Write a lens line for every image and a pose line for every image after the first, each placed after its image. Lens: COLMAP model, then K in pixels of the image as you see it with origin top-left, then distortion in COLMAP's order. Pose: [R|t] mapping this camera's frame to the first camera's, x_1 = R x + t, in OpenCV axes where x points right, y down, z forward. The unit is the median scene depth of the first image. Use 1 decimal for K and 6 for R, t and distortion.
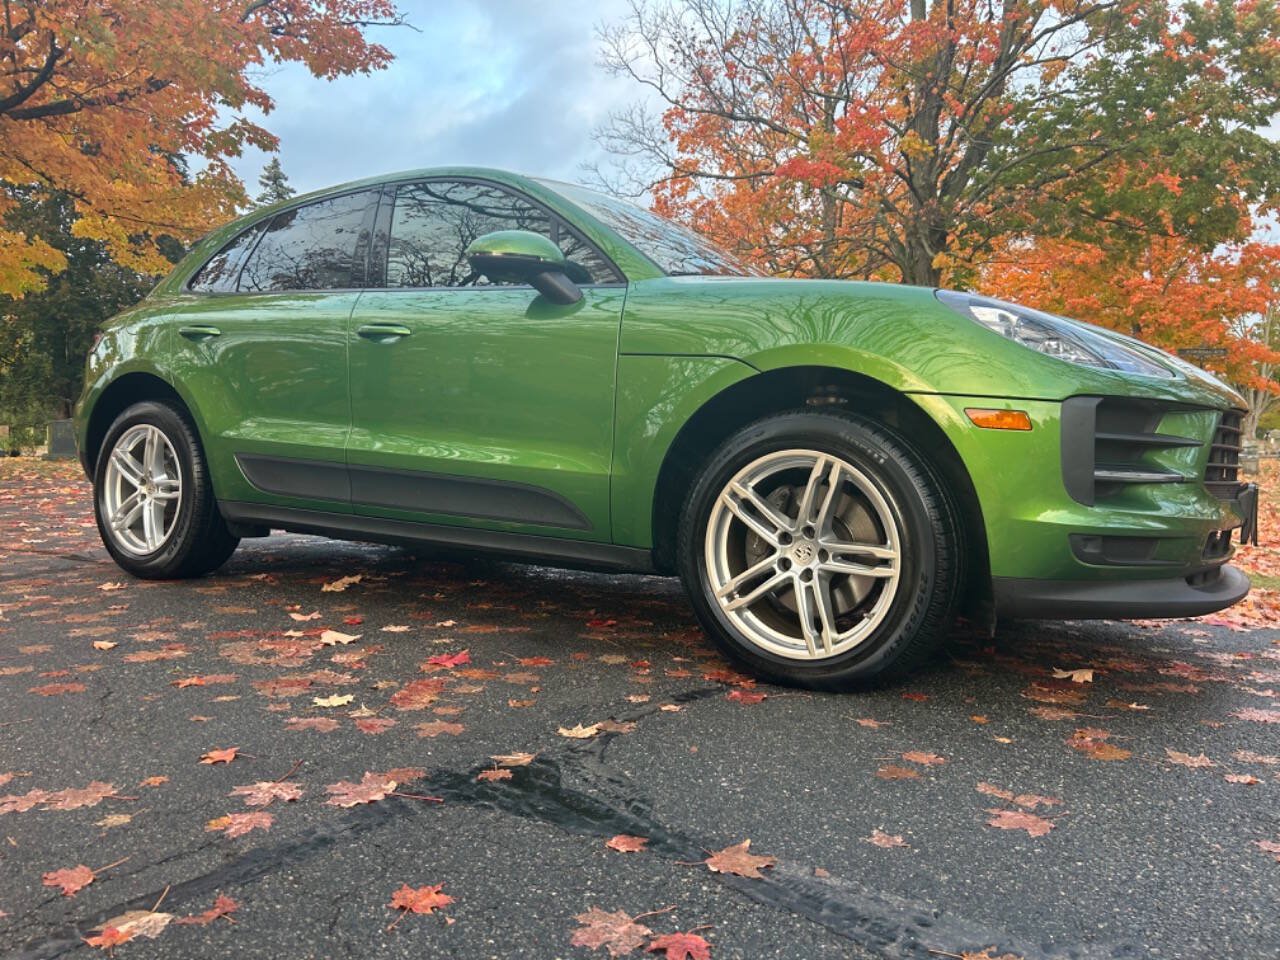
lens RADIAL K [[958.2, 0, 638.9], [0, 958.2, 467.9], [0, 0, 1]] dist [0.049064, -0.051669]
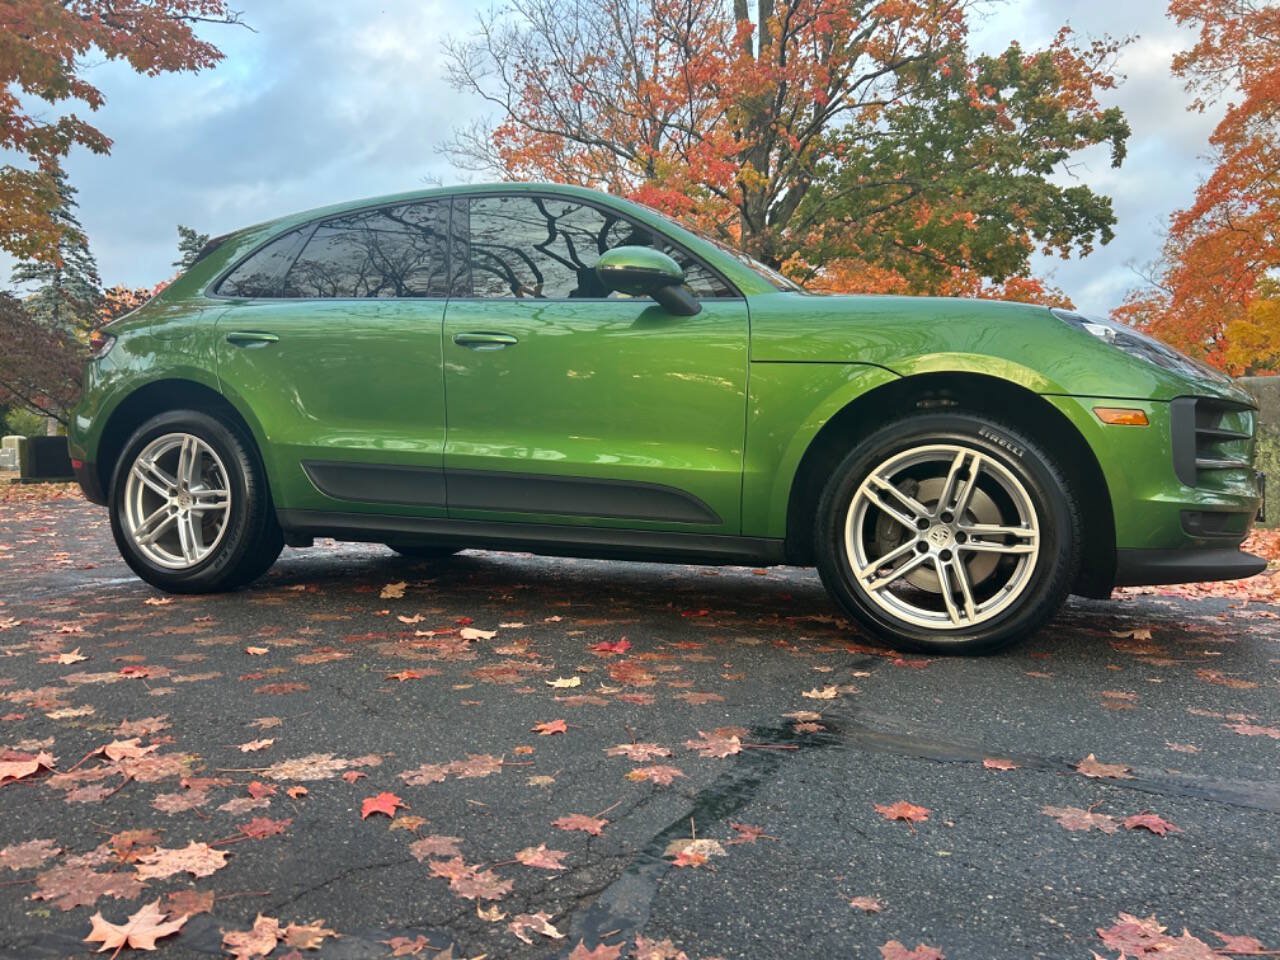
lens RADIAL K [[958.6, 0, 632.3], [0, 958.6, 478.6], [0, 0, 1]] dist [0.042588, -0.042208]
pose [[0.980823, -0.014545, 0.194356, -0.273505], [0.016194, 0.999845, -0.006898, 0.014954], [-0.194226, 0.009914, 0.980907, -0.033623]]
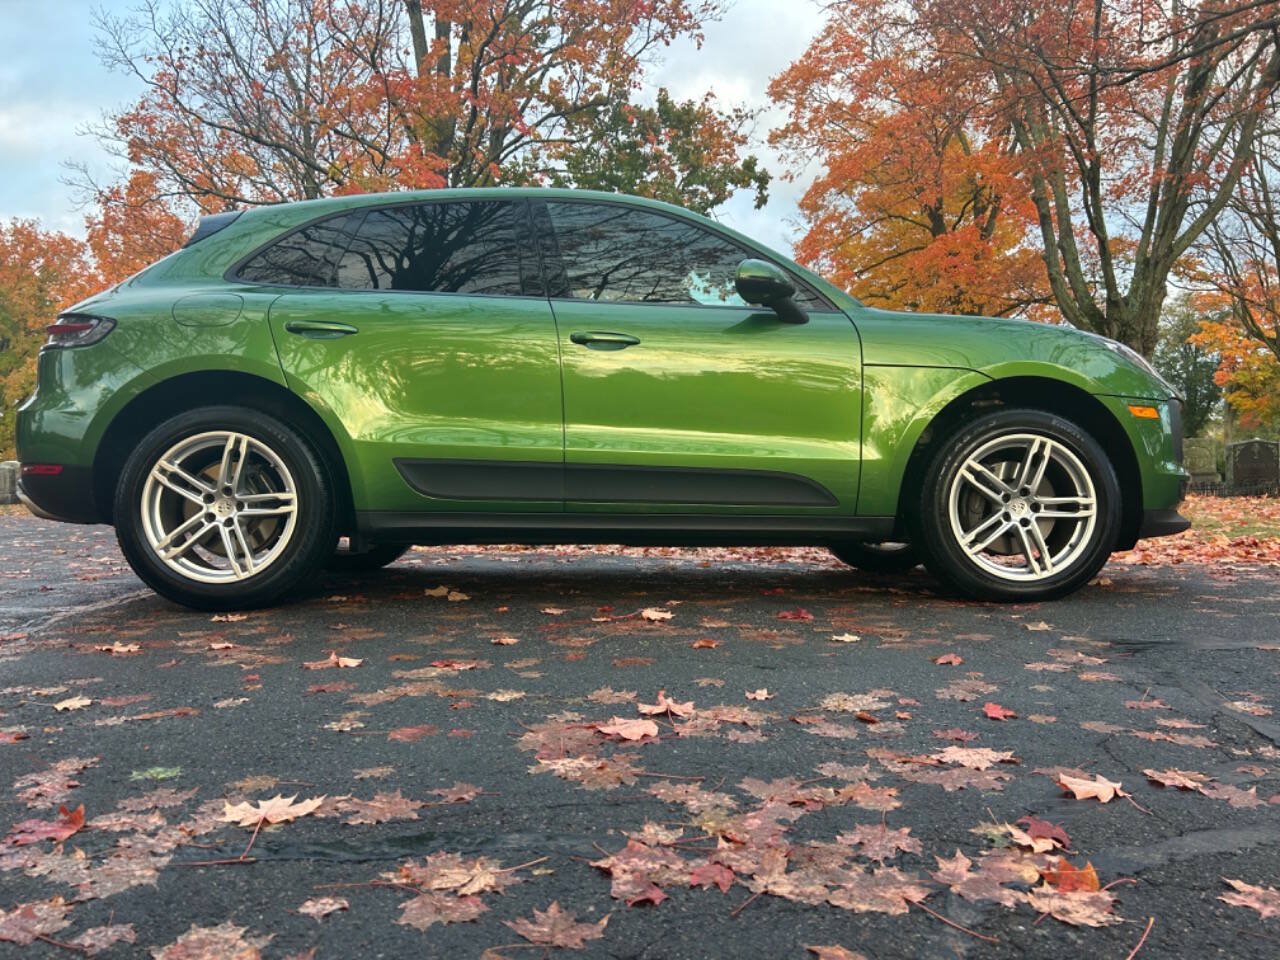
lens RADIAL K [[960.1, 0, 640.0], [0, 960.1, 480.0], [0, 0, 1]] dist [0.044819, -0.051264]
pose [[0.826913, -0.026307, 0.561714, -0.735394], [0.045181, 0.998784, -0.019736, 0.034142], [-0.560512, 0.041699, 0.827096, 0.085995]]
